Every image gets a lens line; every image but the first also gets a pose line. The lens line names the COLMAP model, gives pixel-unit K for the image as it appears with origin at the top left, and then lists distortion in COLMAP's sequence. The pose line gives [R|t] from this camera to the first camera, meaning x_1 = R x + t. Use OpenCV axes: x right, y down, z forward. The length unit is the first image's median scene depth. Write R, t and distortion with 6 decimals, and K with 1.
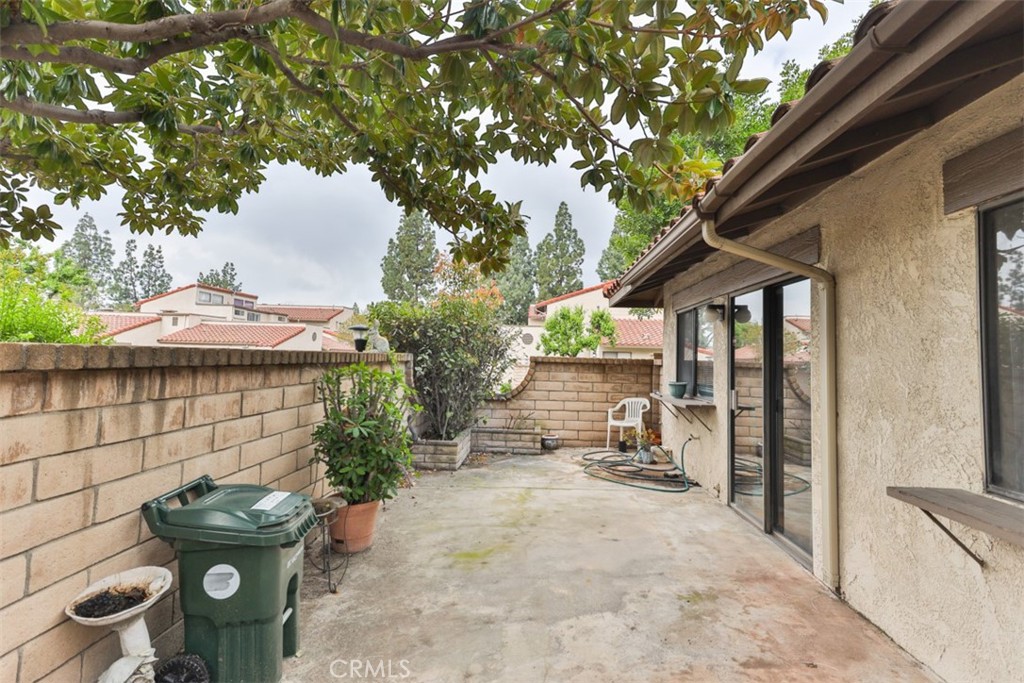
lens RADIAL K [[516.7, 0, 514.0], [0, 516.7, 323.8], [0, 0, 1]] dist [0.029370, 0.000237]
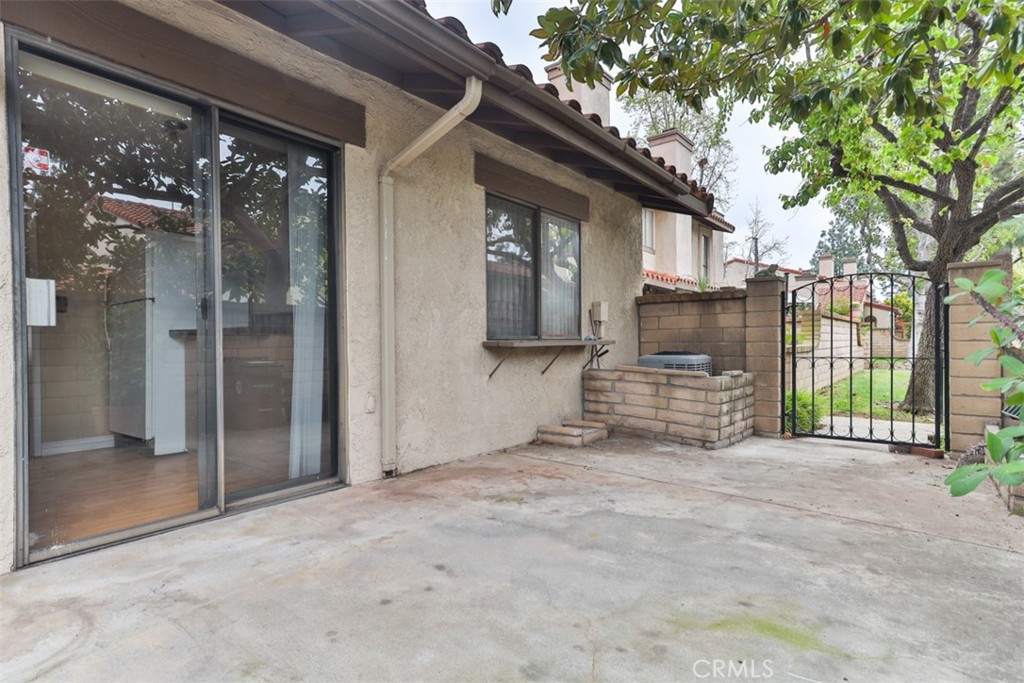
lens RADIAL K [[555.3, 0, 471.3], [0, 555.3, 353.2], [0, 0, 1]] dist [0.022415, 0.001234]
pose [[-0.802316, -0.023817, 0.596425, -0.183745], [-0.046722, 0.998644, -0.022973, 0.285883], [-0.595069, -0.046297, -0.802340, 1.829039]]
